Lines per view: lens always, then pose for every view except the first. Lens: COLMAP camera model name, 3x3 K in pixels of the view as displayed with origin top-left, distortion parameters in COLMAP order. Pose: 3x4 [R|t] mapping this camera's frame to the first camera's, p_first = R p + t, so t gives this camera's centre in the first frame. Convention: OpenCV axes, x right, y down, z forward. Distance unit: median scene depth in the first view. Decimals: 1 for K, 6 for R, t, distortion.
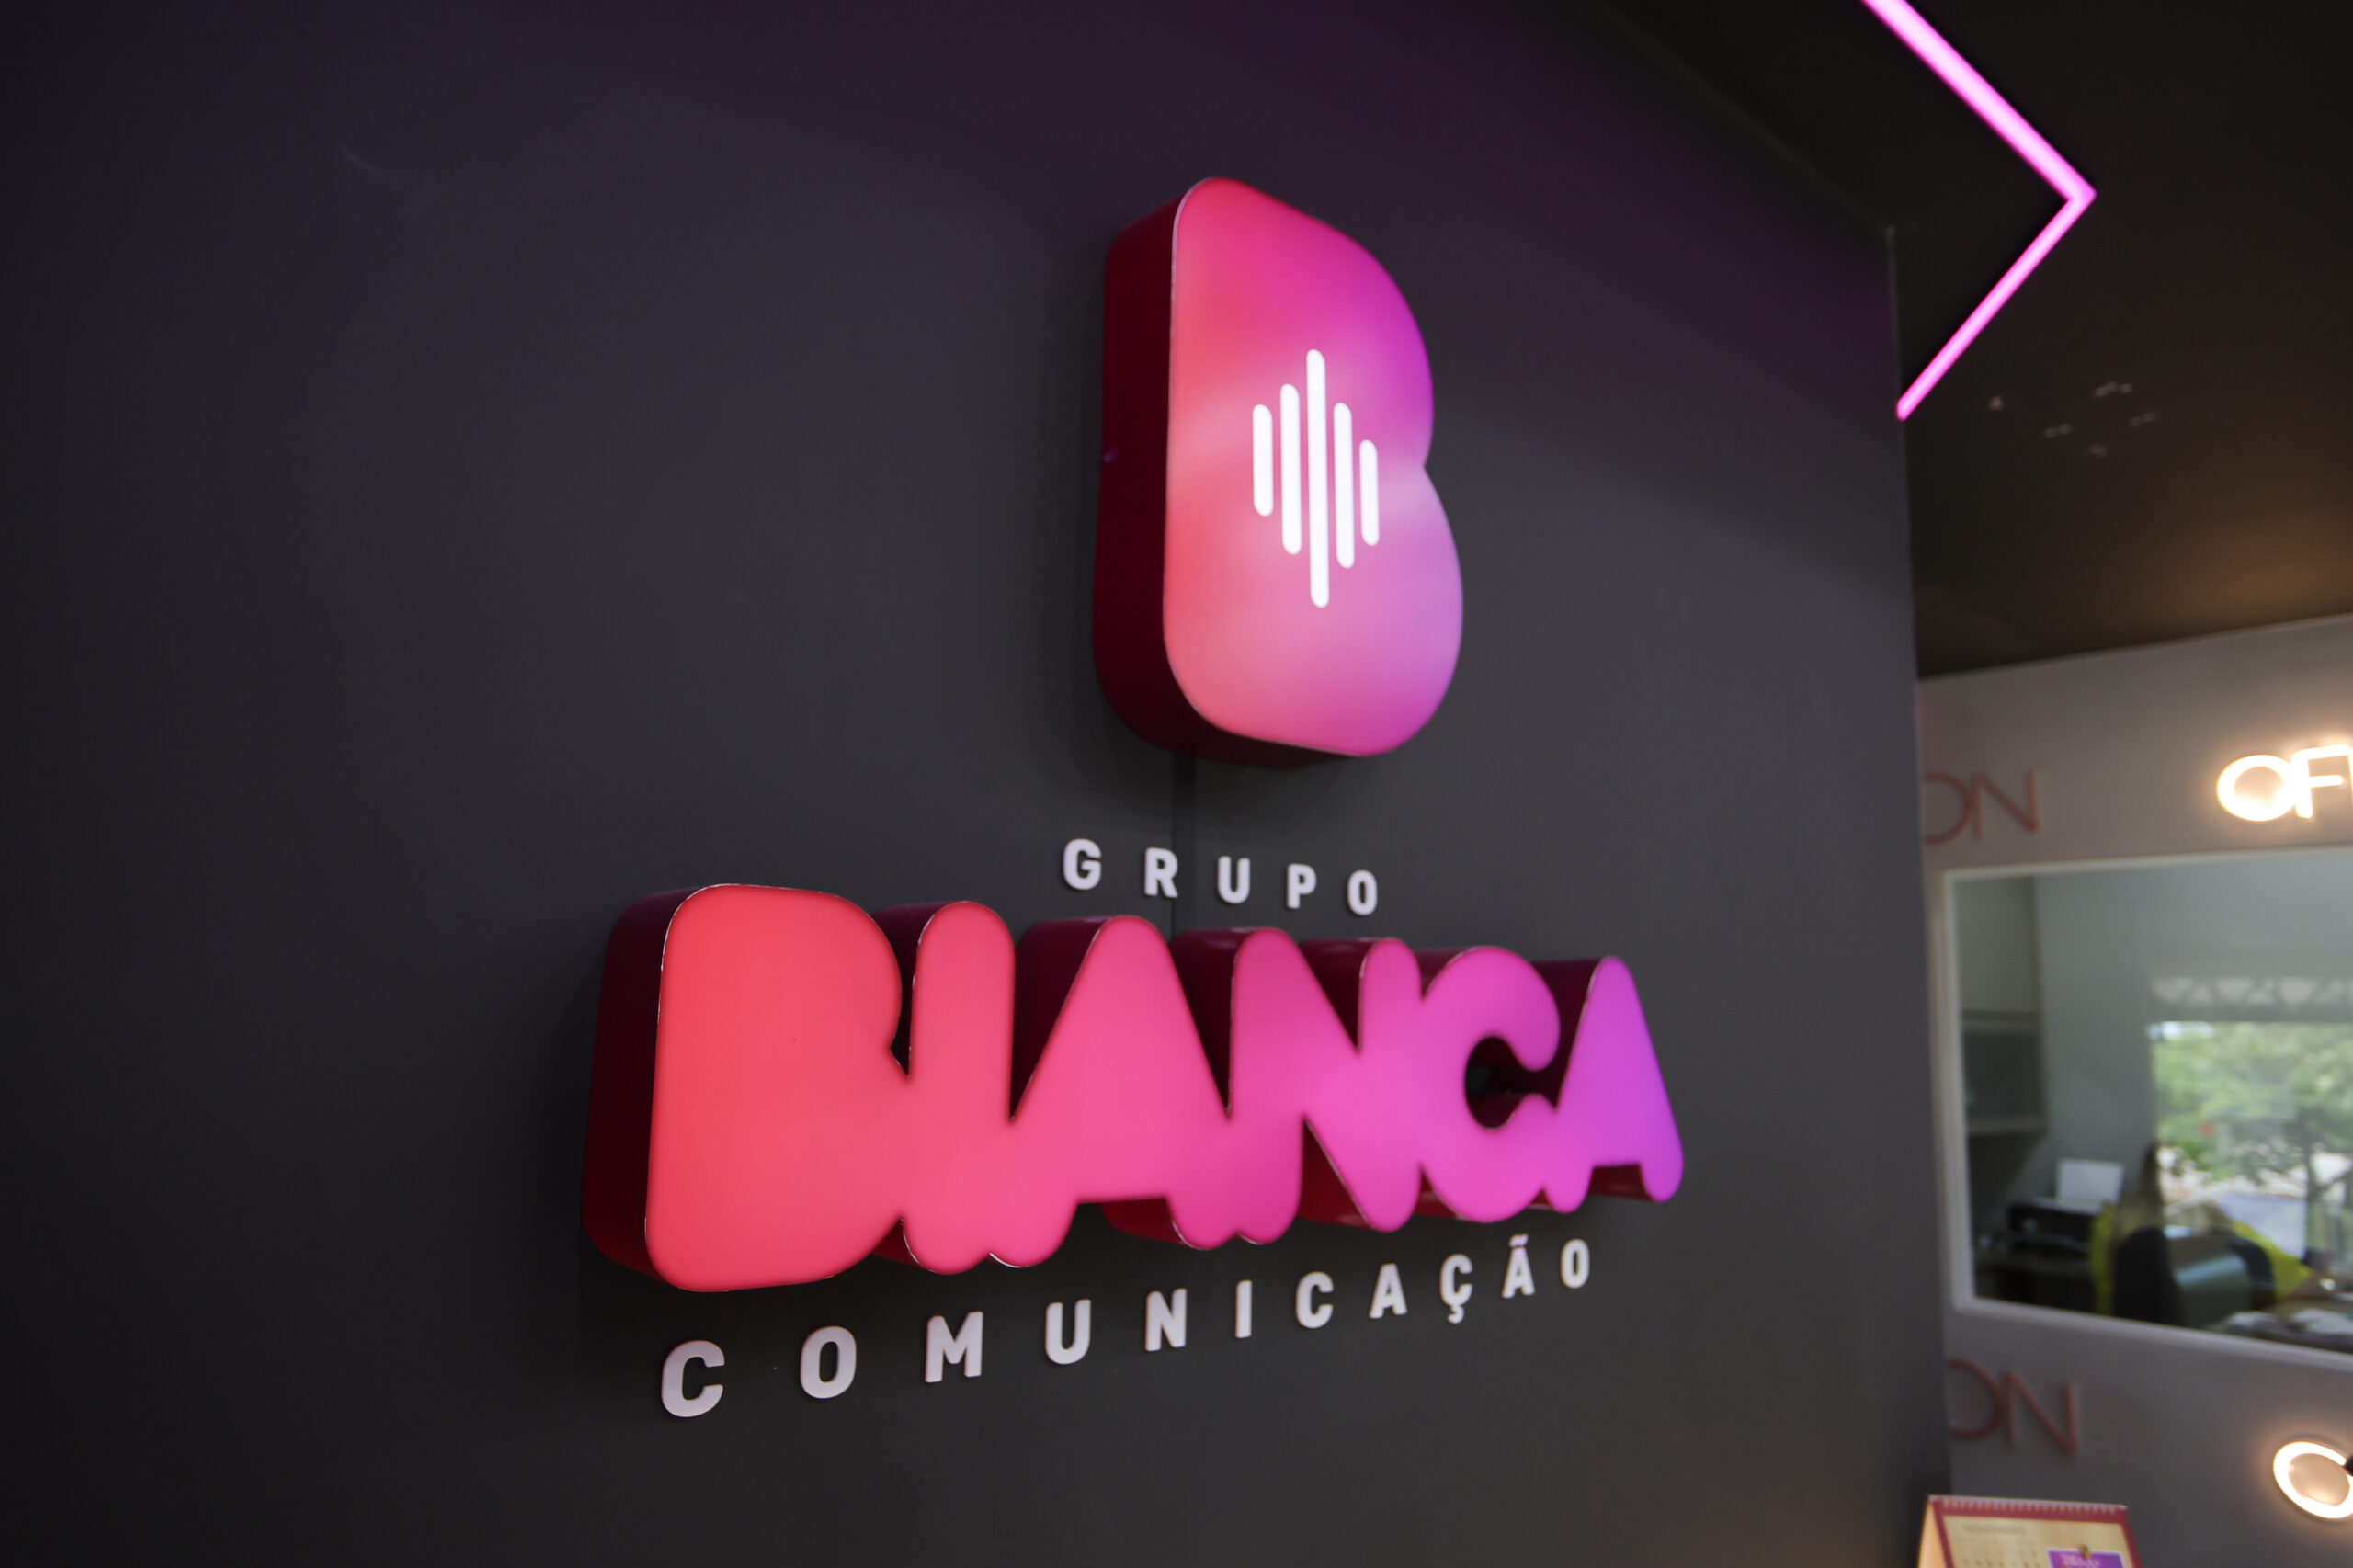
lens RADIAL K [[1555.7, 0, 1177.3], [0, 1555.7, 835.0], [0, 0, 1]] dist [-0.117083, 0.135536]
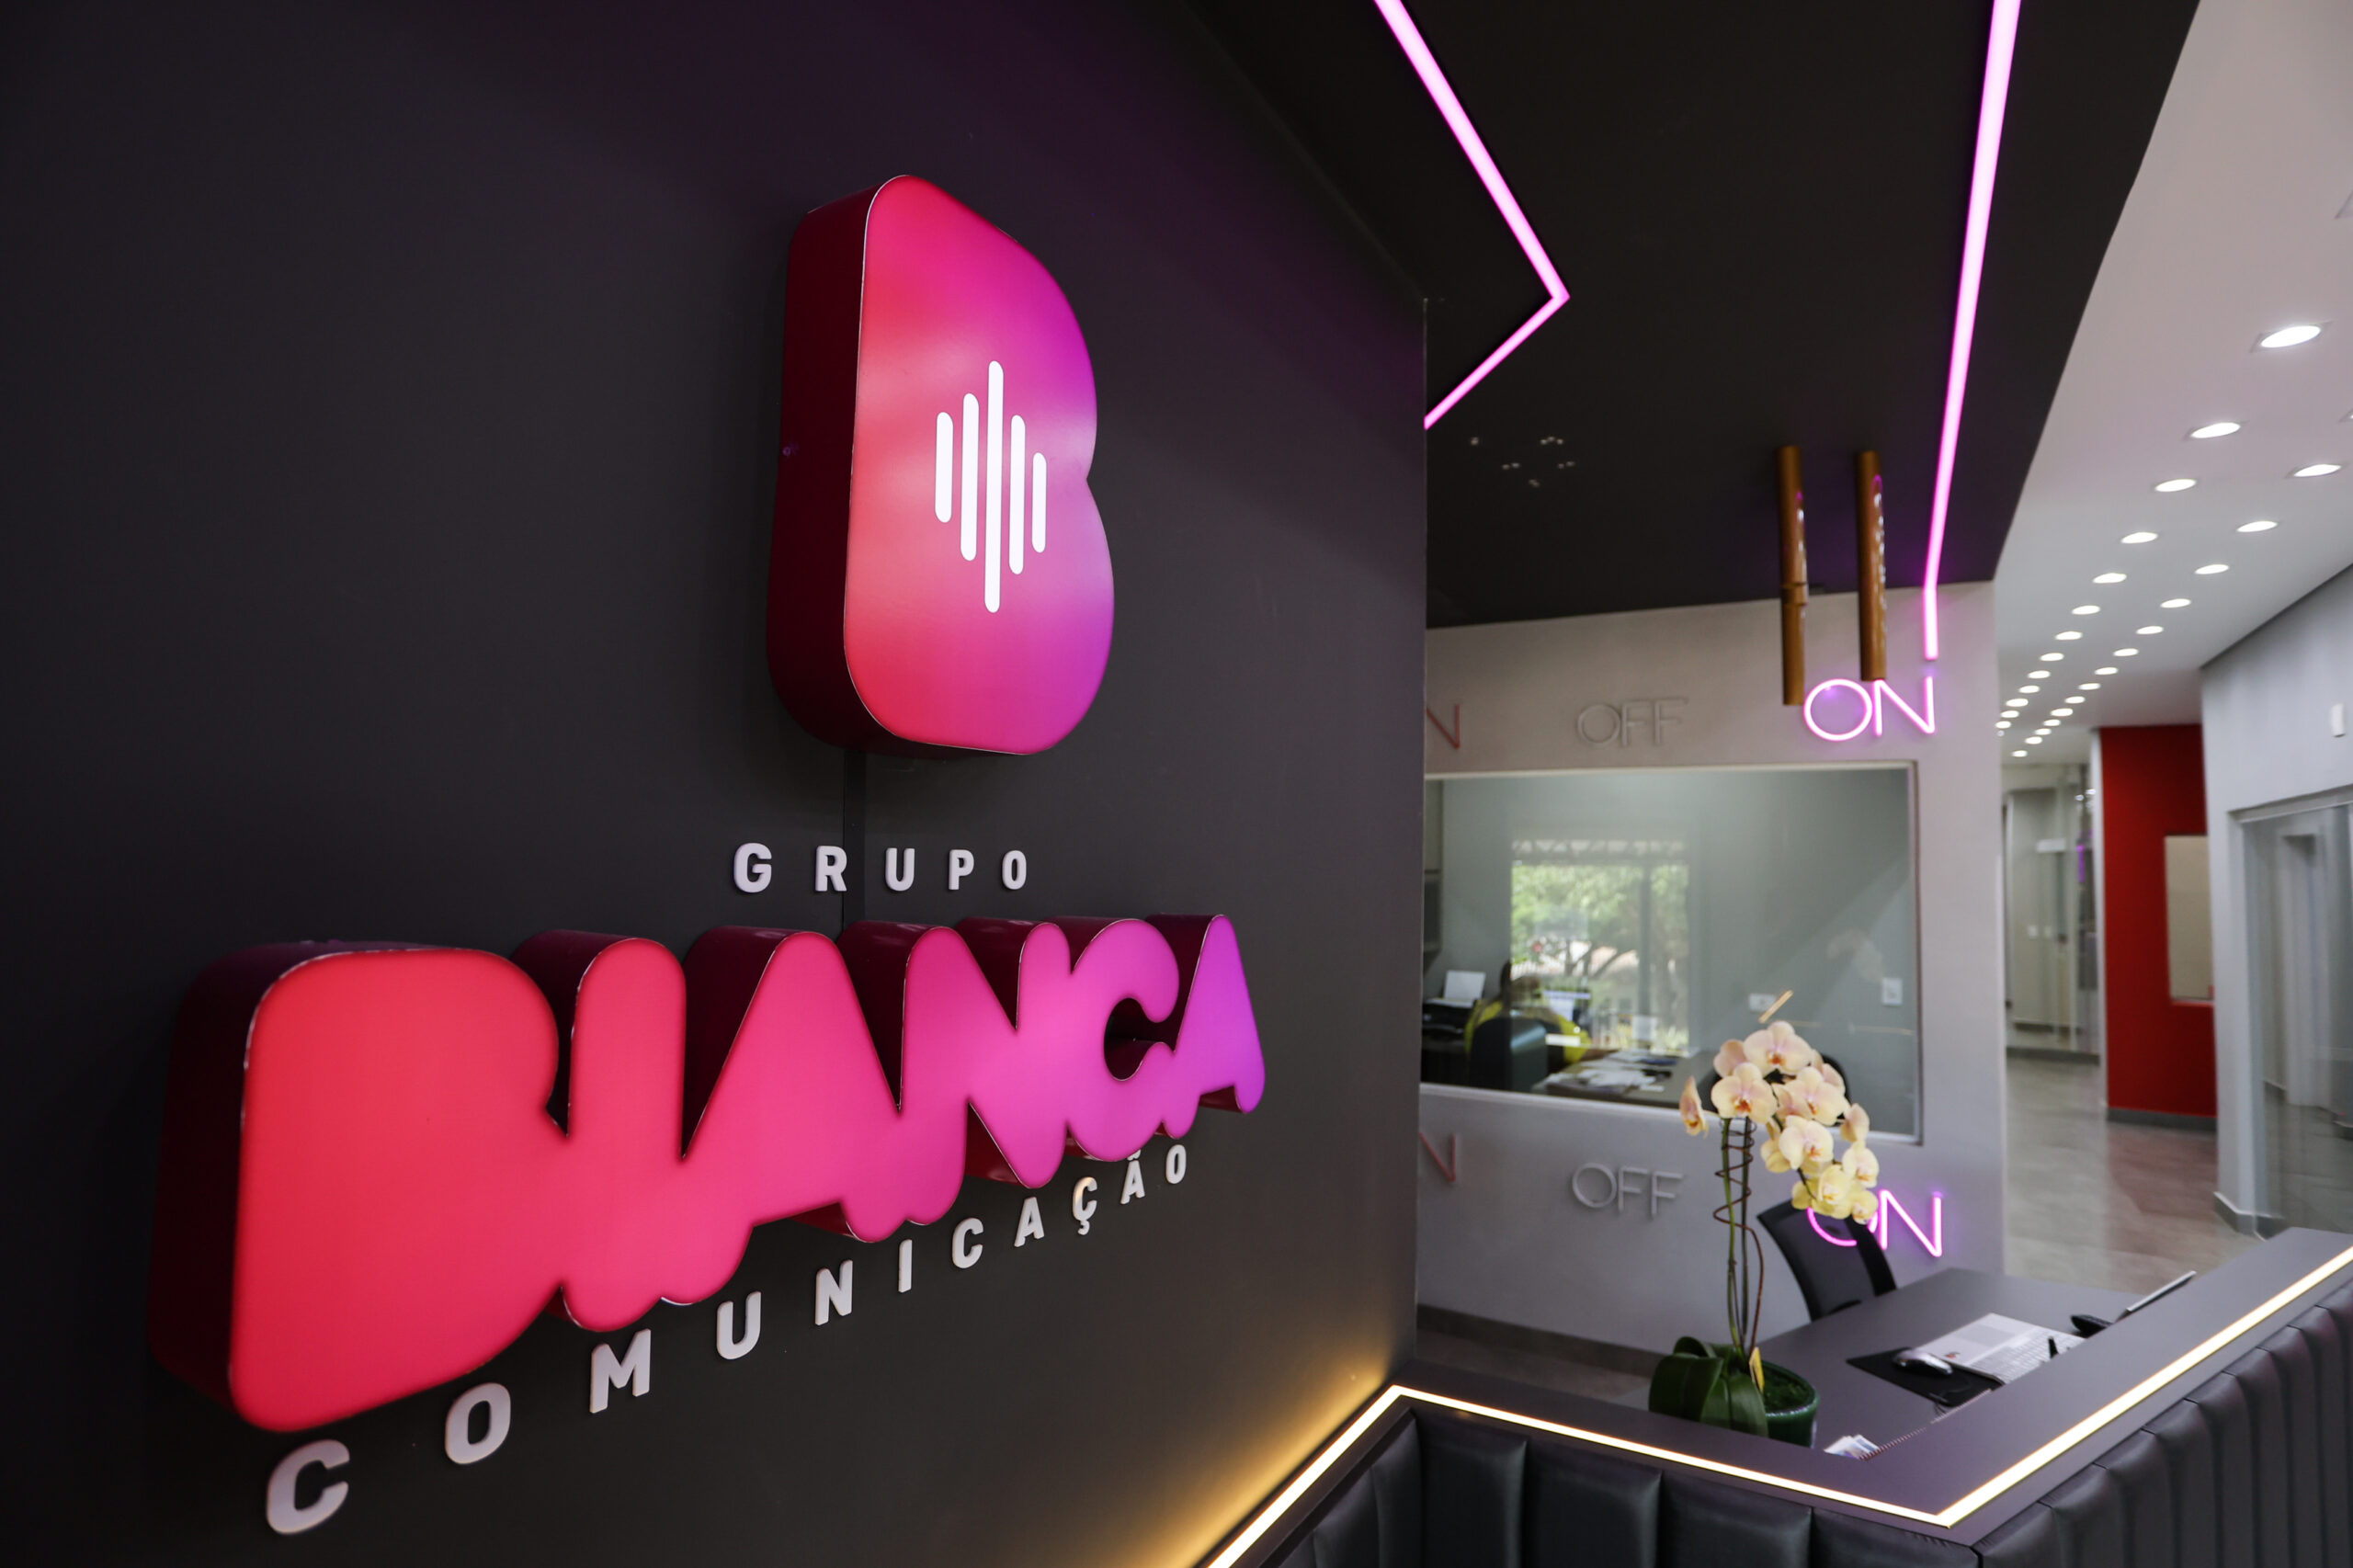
lens RADIAL K [[1194.8, 0, 1182.8], [0, 1194.8, 822.4], [0, 0, 1]] dist [-0.076300, 0.030357]
pose [[0.950253, 0.013958, 0.311166, -0.033174], [-0.043639, 0.995108, 0.088628, -0.082980], [-0.308406, -0.097797, 0.946214, 0.184518]]
